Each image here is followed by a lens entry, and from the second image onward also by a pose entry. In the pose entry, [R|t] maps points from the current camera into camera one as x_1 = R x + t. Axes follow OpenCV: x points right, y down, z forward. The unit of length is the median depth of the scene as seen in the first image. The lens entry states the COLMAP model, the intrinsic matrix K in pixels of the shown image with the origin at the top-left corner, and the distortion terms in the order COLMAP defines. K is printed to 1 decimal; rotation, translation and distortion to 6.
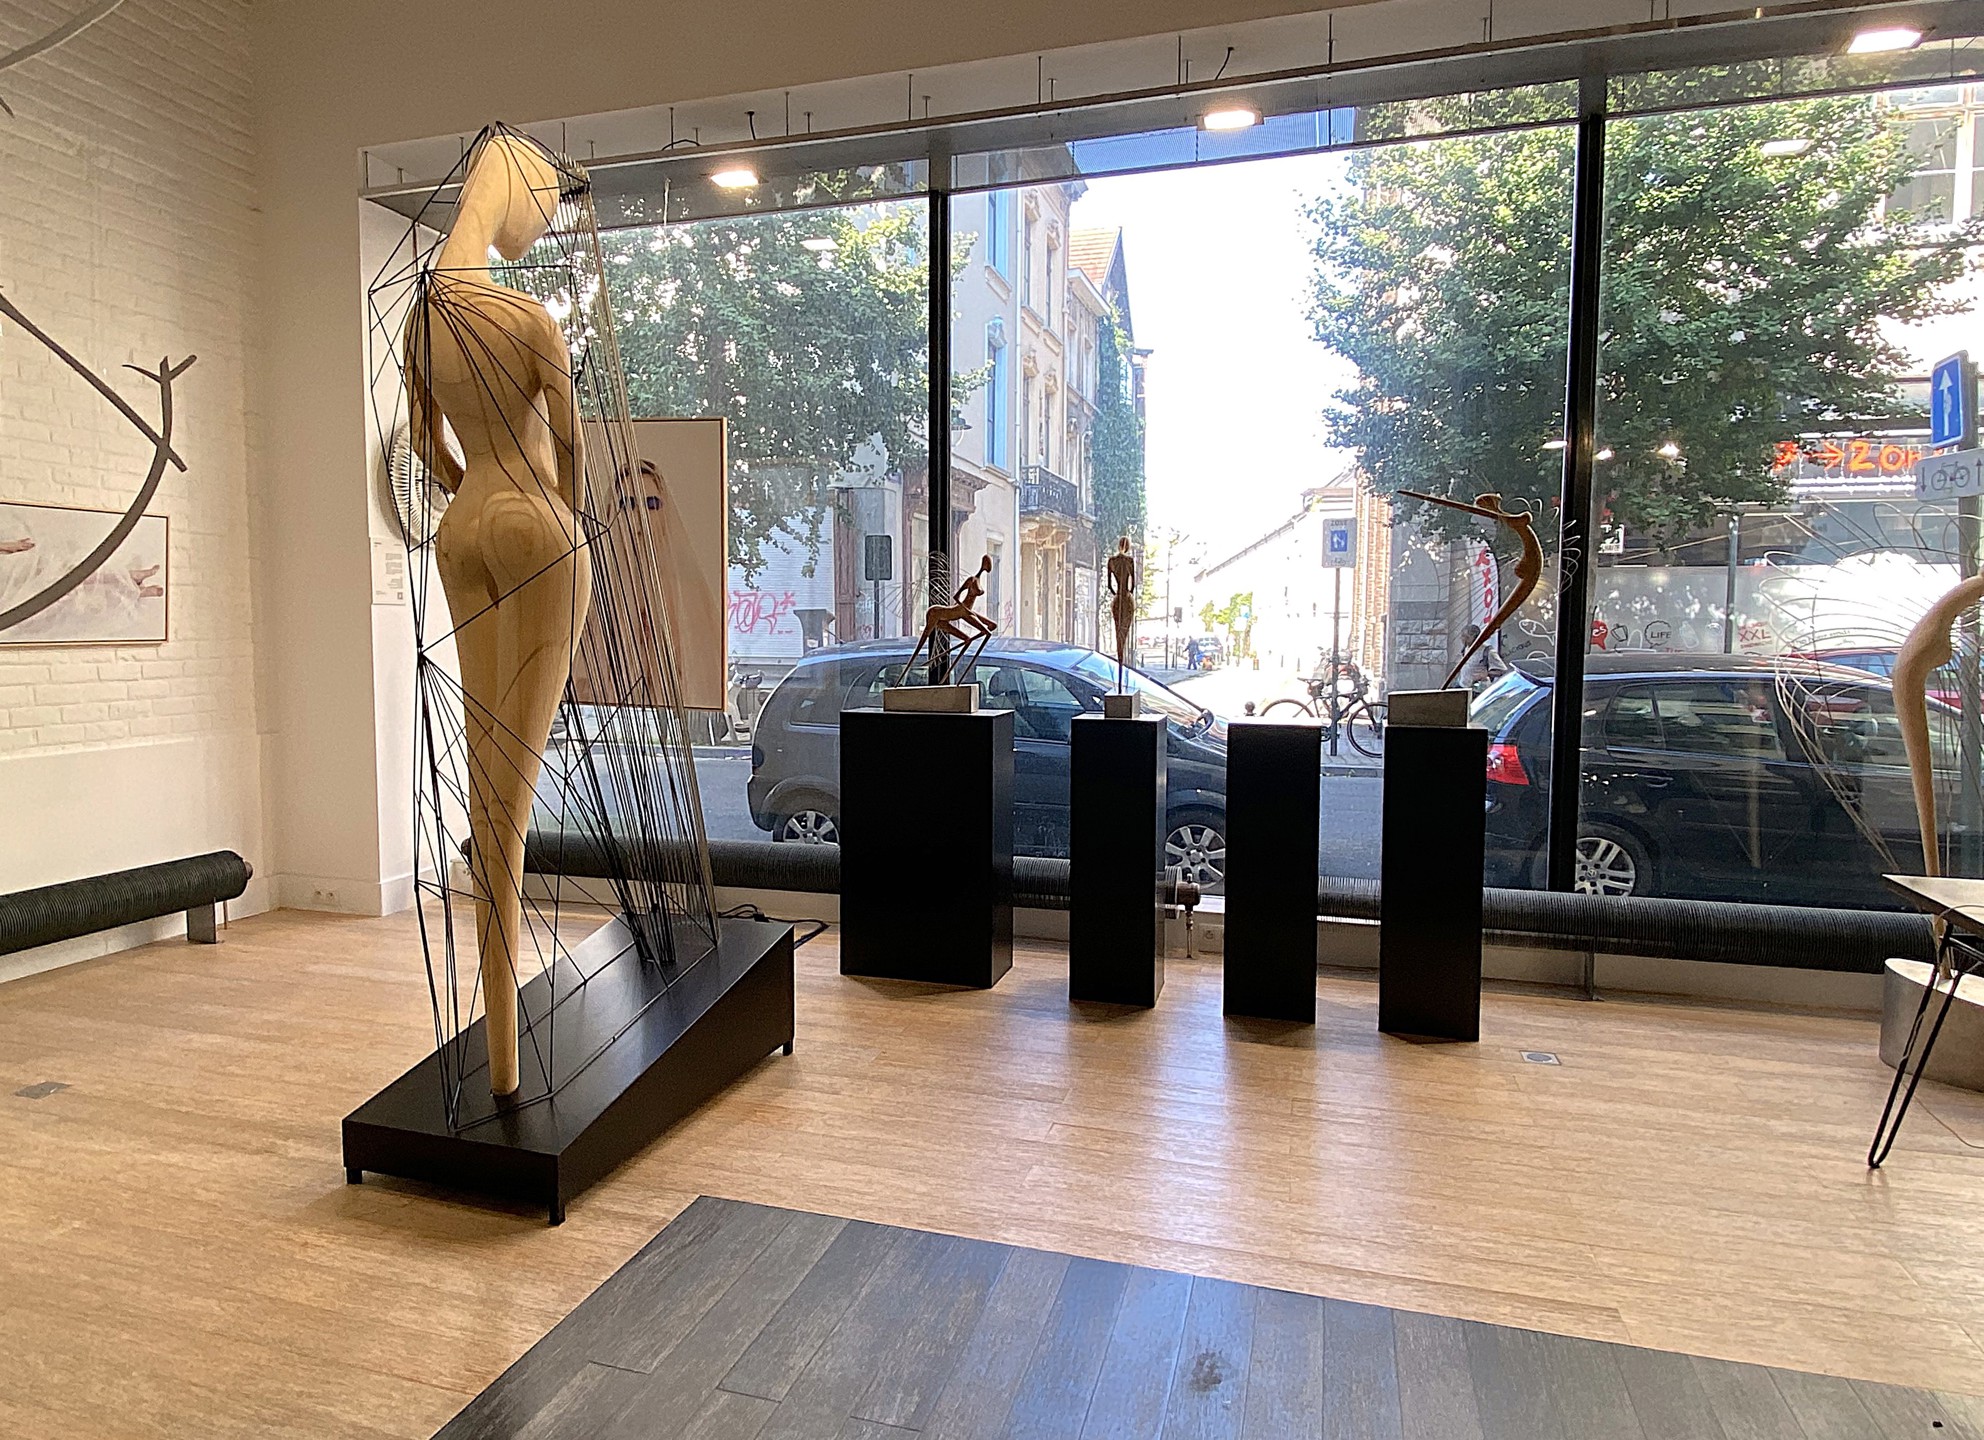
lens RADIAL K [[1145.4, 0, 993.0], [0, 1145.4, 710.7], [0, 0, 1]] dist [-0.001059, -0.000060]
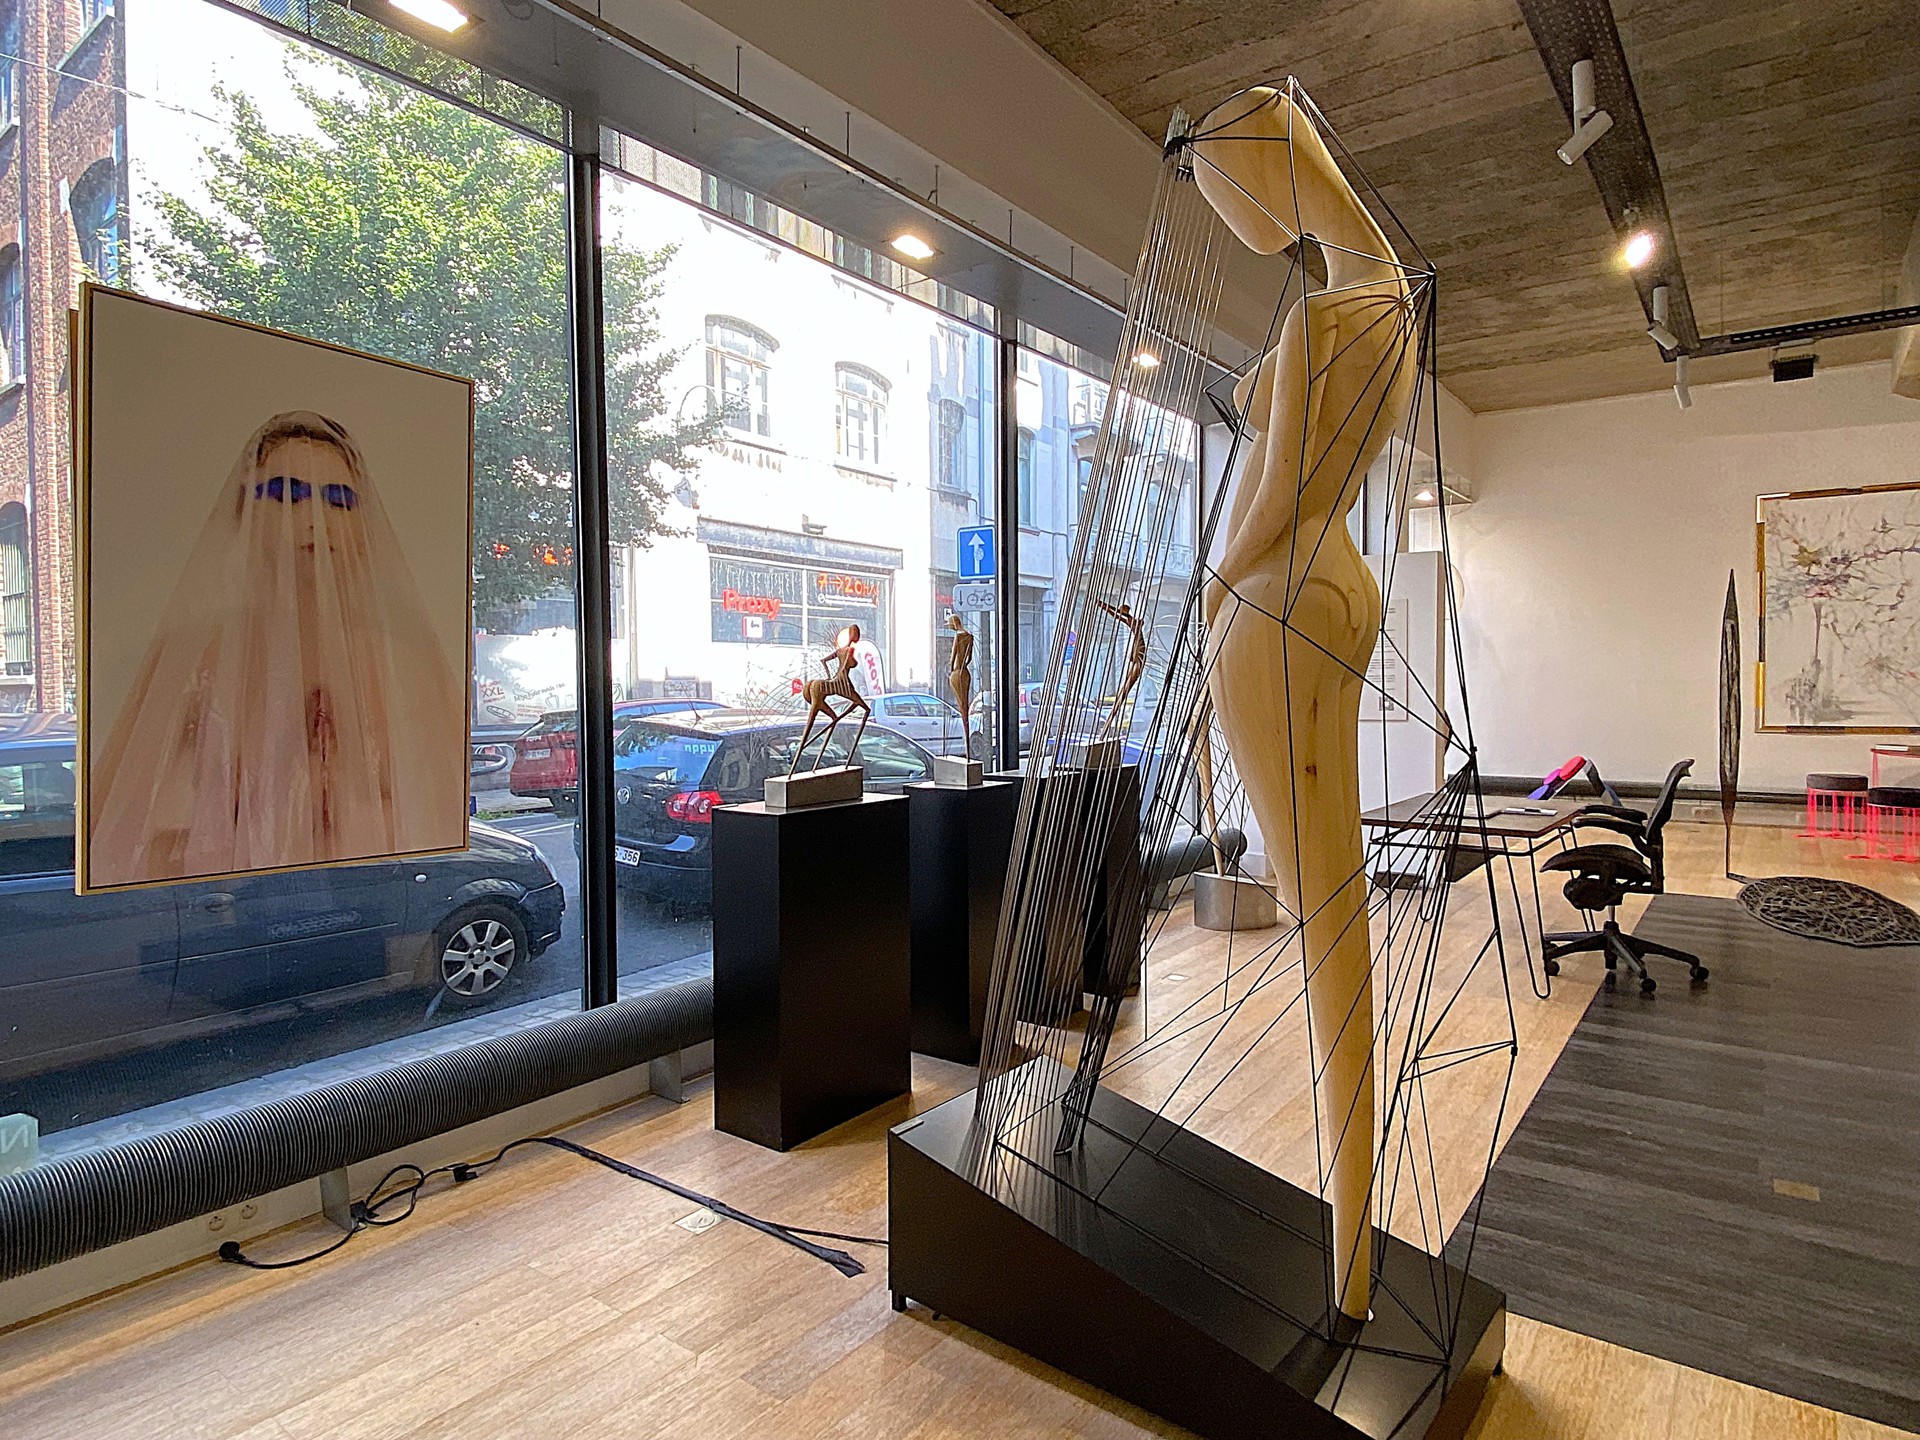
lens RADIAL K [[1055.2, 0, 960.3], [0, 1055.2, 715.1], [0, 0, 1]] dist [0.002657, 0.000288]
pose [[0.309453, -0.039005, 0.950114, -0.668157], [0.078862, 0.996769, 0.015235, -0.057891], [-0.947639, 0.070213, 0.311530, 0.545173]]
